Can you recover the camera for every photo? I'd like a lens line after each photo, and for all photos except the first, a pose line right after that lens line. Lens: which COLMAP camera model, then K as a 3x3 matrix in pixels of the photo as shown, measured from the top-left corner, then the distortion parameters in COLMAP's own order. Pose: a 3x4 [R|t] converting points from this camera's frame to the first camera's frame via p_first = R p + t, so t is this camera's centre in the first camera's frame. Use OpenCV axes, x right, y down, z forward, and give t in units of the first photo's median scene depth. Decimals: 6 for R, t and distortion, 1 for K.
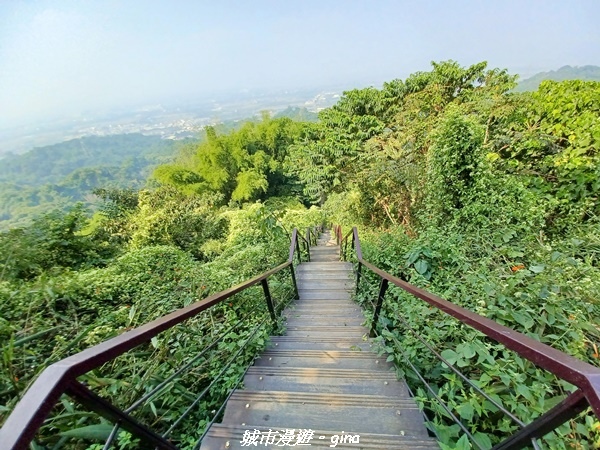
lens RADIAL K [[239.0, 0, 309.8], [0, 239.0, 227.7], [0, 0, 1]] dist [-0.002641, -0.000465]
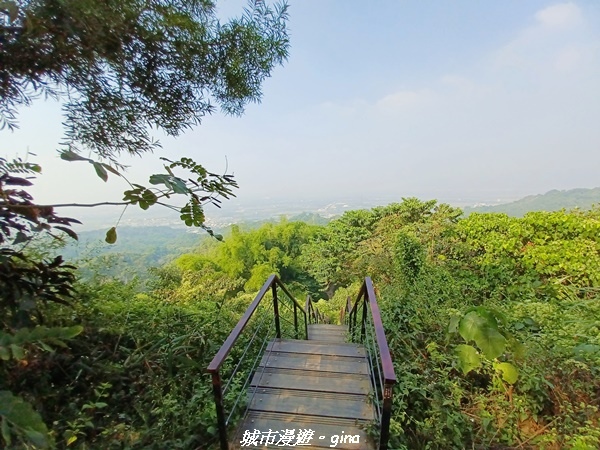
lens RADIAL K [[239.0, 0, 309.8], [0, 239.0, 227.7], [0, 0, 1]] dist [-0.002641, -0.000465]
pose [[0.997365, 0.054357, -0.048044, -0.001245], [-0.068916, 0.916778, -0.393407, 0.093706], [0.022661, 0.395681, 0.918108, -0.245579]]
